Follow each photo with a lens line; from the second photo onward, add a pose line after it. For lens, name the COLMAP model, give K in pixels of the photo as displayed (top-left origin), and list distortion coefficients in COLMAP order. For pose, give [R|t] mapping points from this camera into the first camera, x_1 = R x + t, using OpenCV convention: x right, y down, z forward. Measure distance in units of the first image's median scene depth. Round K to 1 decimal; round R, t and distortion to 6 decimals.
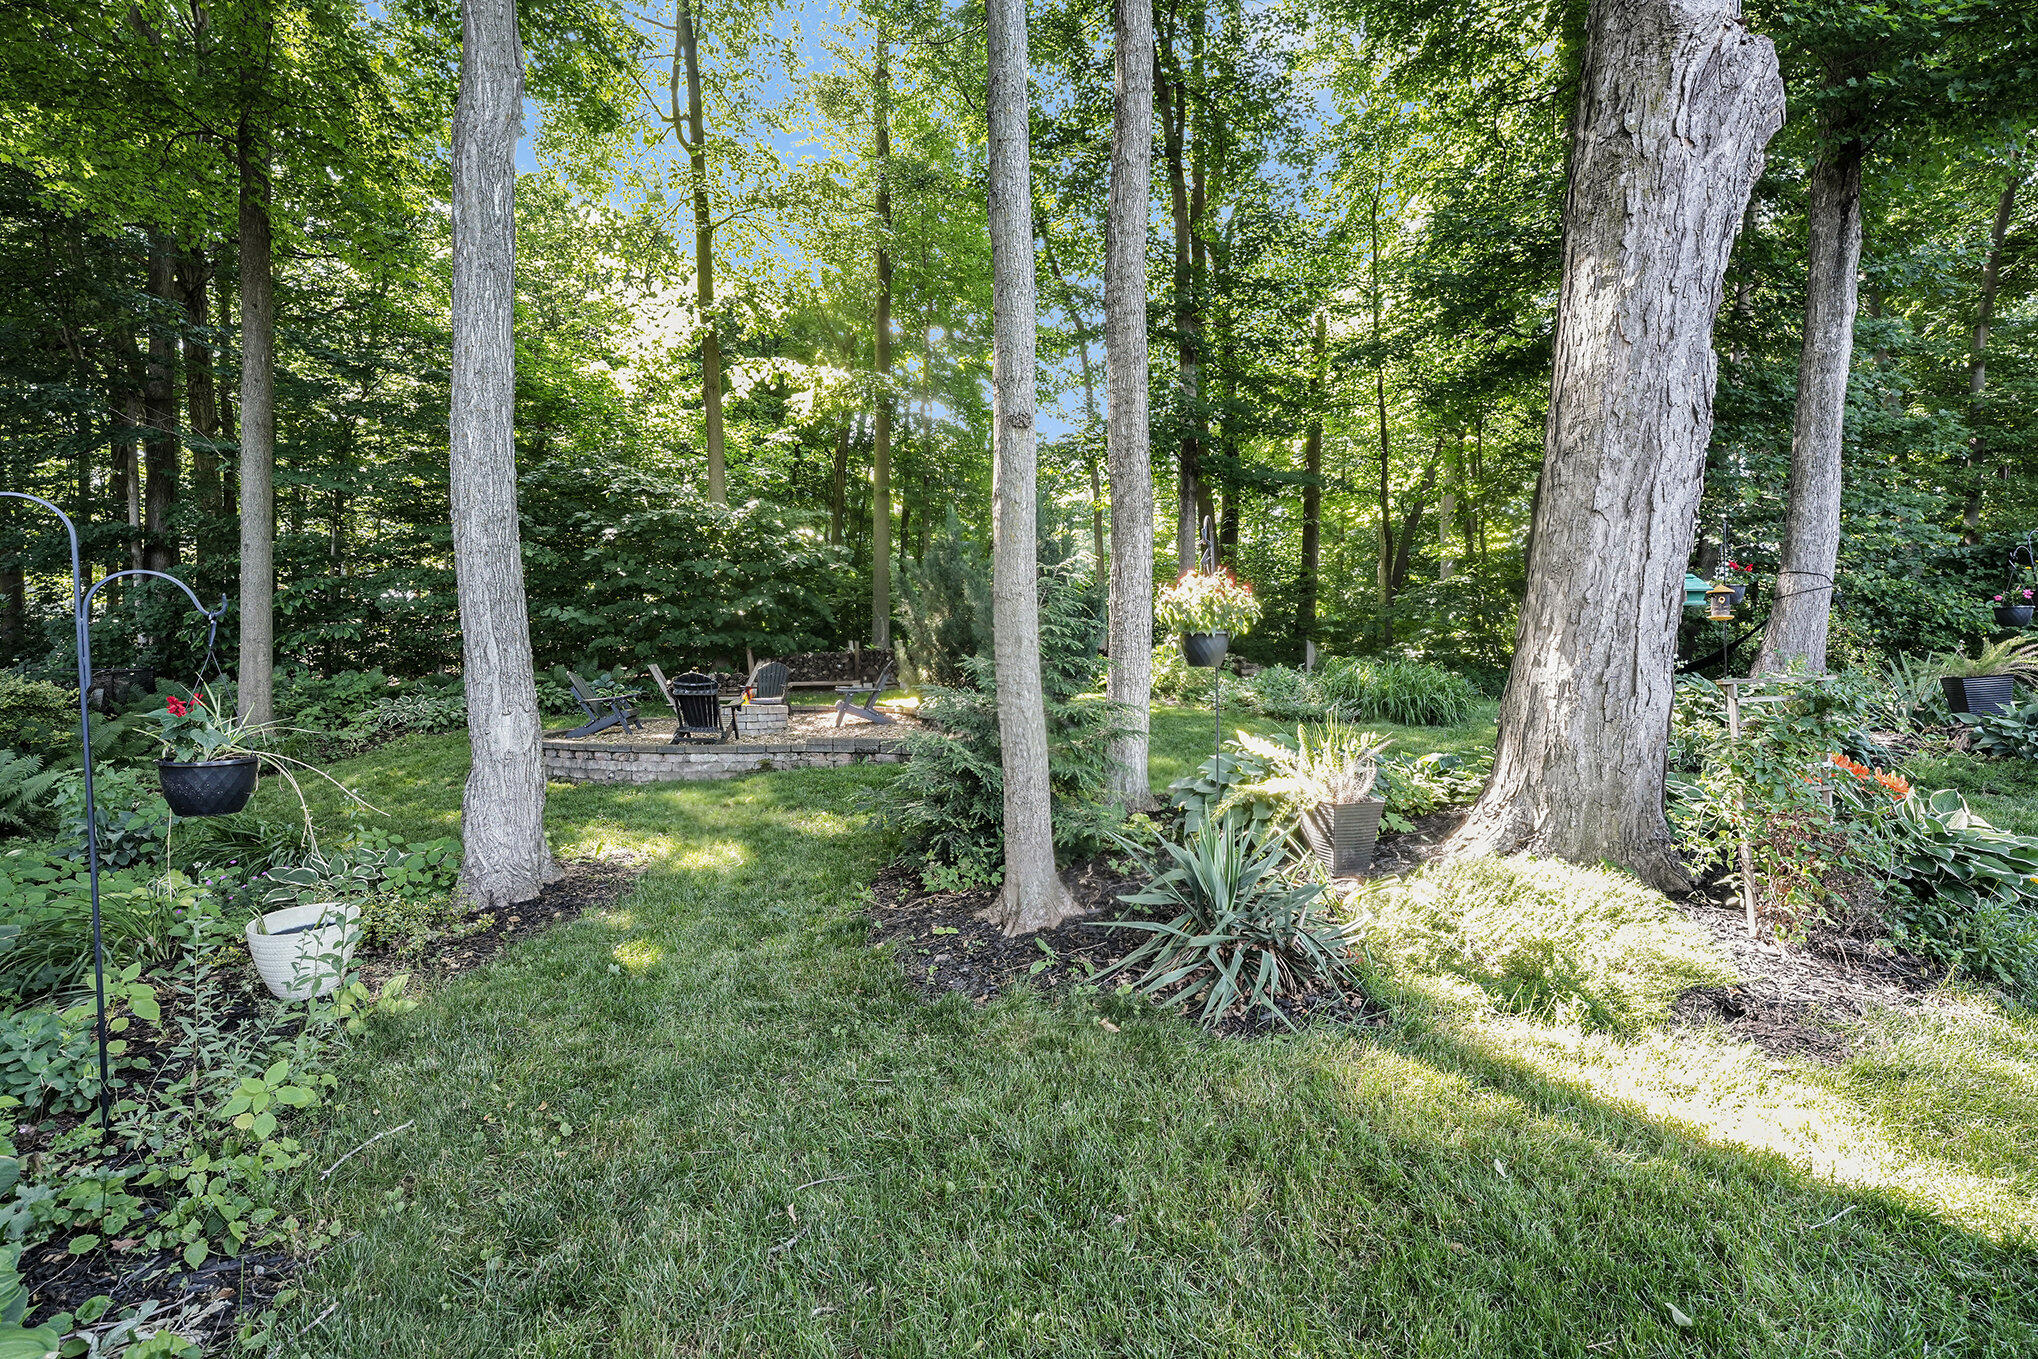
lens RADIAL K [[881.2, 0, 1006.0], [0, 881.2, 667.0], [0, 0, 1]] dist [0.004499, -0.000347]
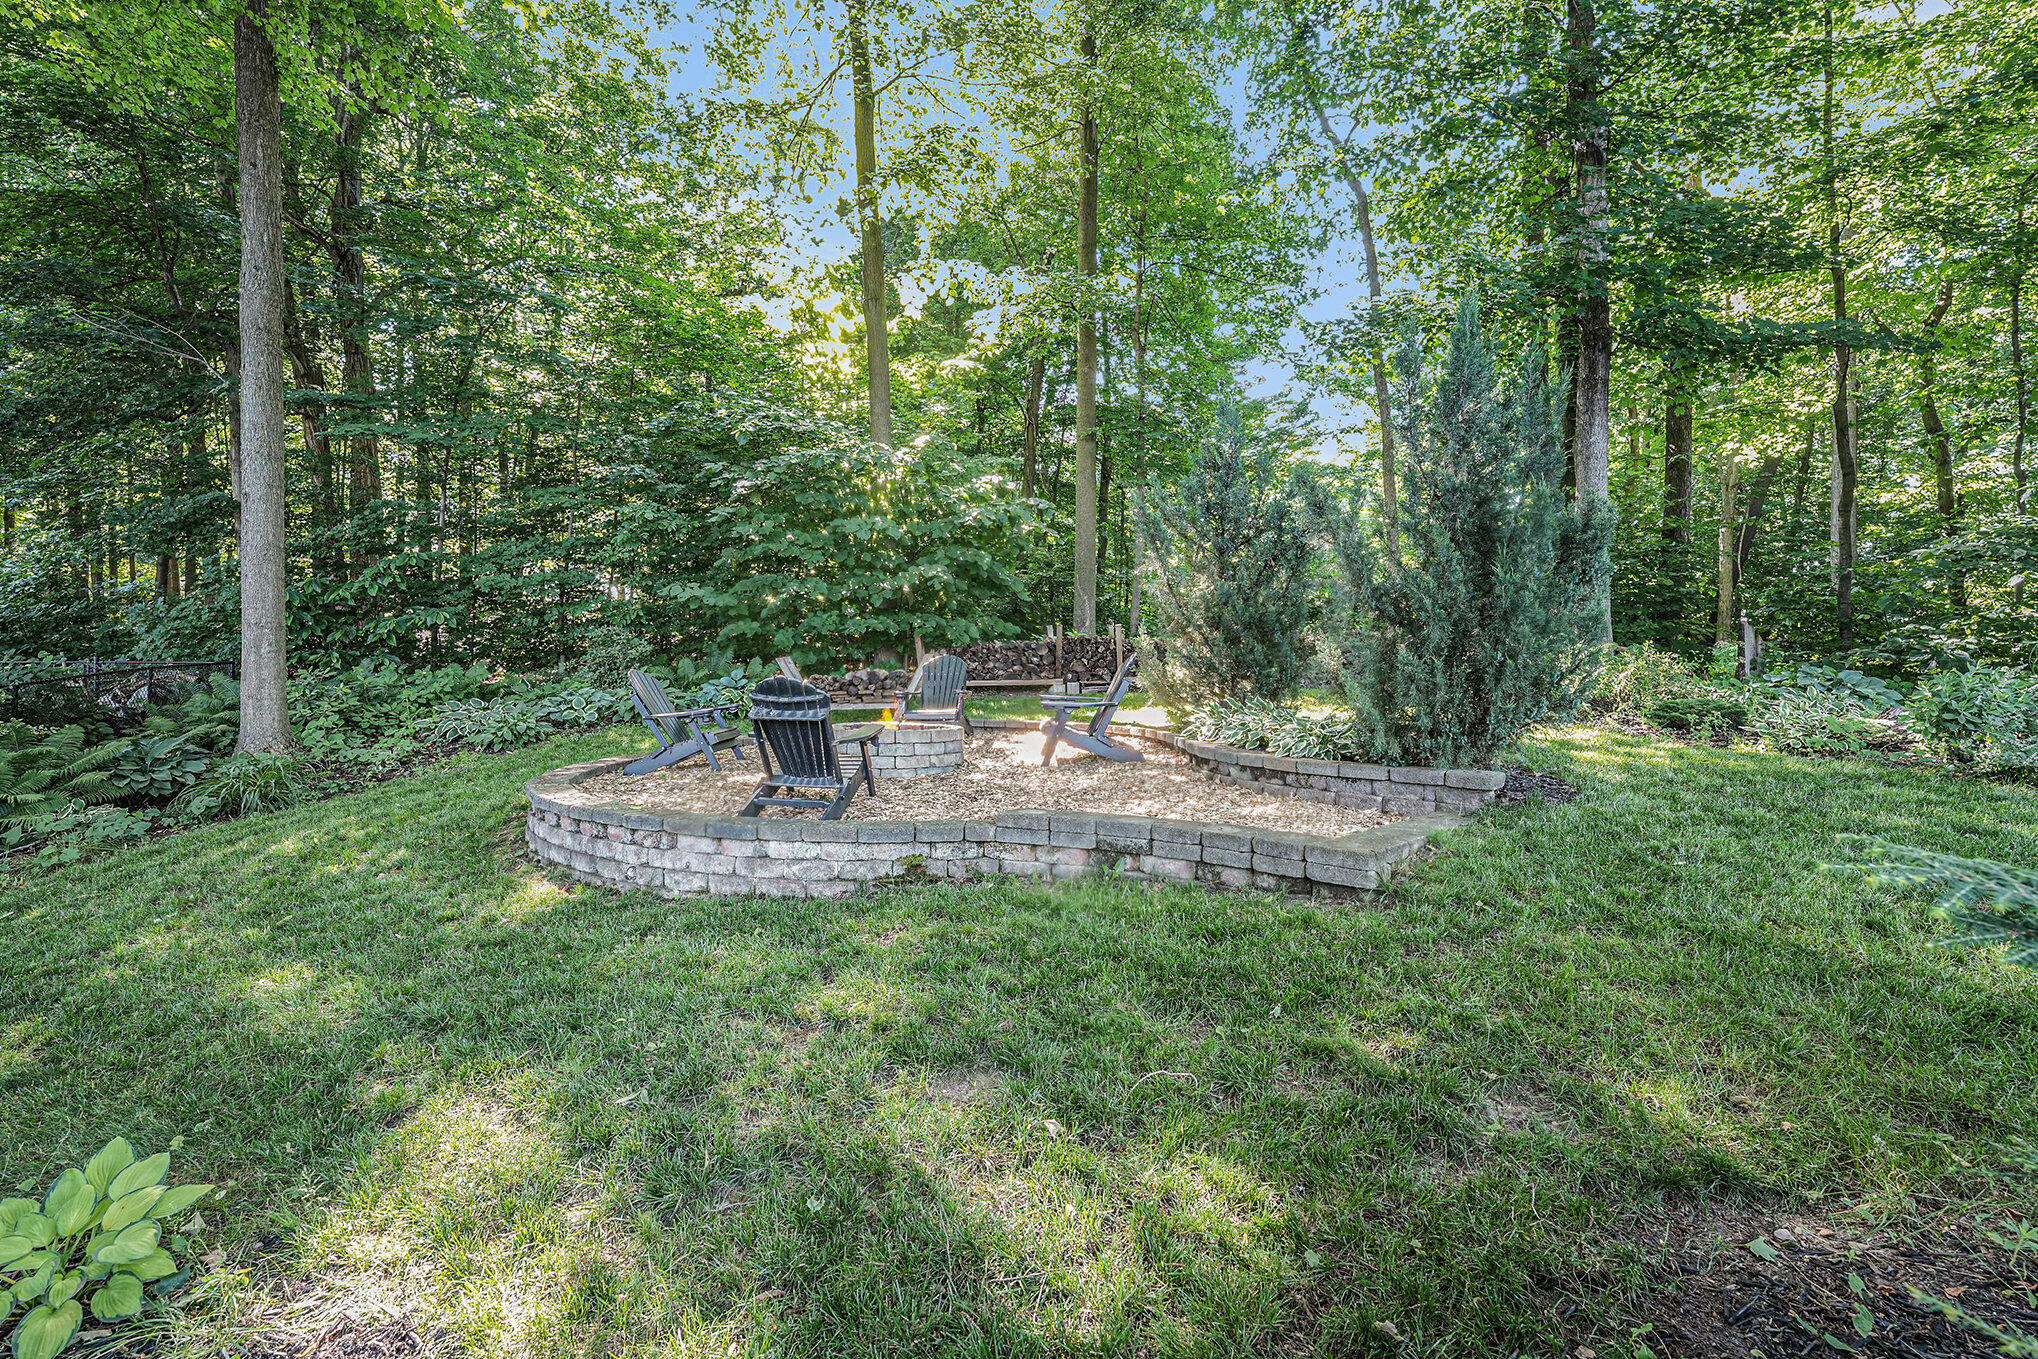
lens RADIAL K [[881.2, 0, 1030.9], [0, 881.2, 673.8], [0, 0, 1]] dist [0.004499, -0.000347]
pose [[0.984456, 0.004970, -0.175558, -0.063627], [-0.001779, 0.999830, 0.018330, -0.002513], [0.175620, -0.017732, 0.984298, 0.273983]]
